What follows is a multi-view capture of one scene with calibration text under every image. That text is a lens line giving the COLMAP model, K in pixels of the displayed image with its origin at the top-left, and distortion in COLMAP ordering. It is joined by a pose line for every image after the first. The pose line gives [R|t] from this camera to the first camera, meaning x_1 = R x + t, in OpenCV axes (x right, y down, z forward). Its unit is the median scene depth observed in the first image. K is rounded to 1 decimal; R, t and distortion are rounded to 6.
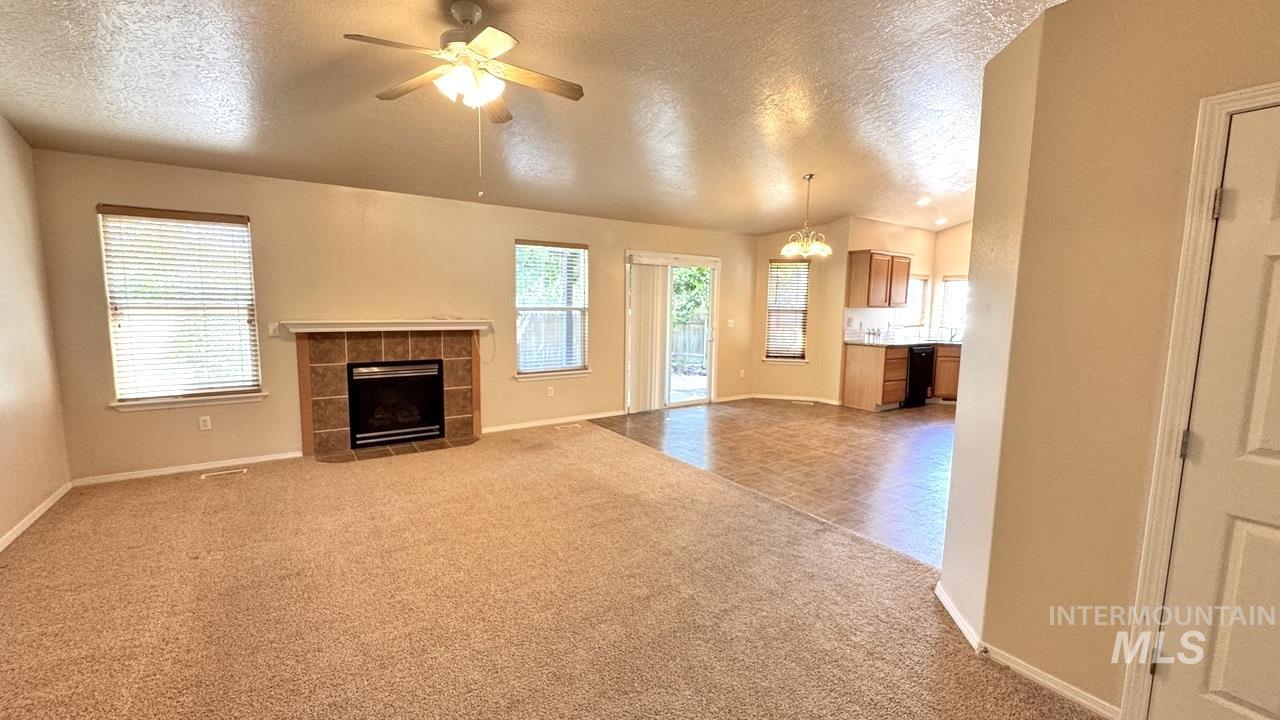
lens RADIAL K [[517.2, 0, 643.8], [0, 517.2, 366.5], [0, 0, 1]] dist [-0.000681, -0.000023]
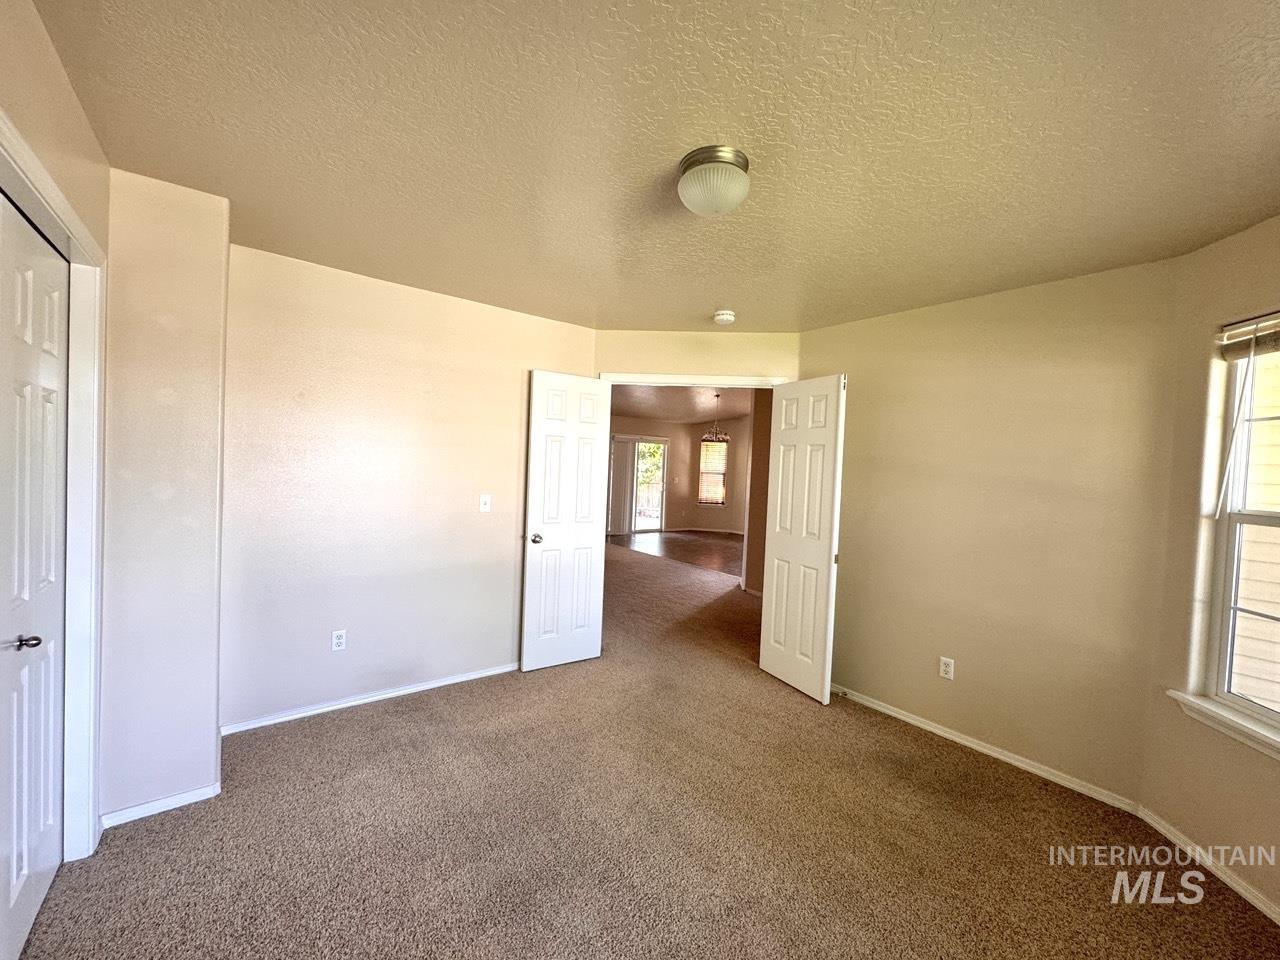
lens RADIAL K [[515.4, 0, 638.6], [0, 515.4, 486.0], [0, 0, 1]] dist [0.012386, 0.000153]
pose [[0.998101, 0.029315, 0.054170, -0.025542], [-0.024671, 0.996118, -0.084498, 0.066009], [-0.056437, 0.083002, 0.994950, -0.516688]]
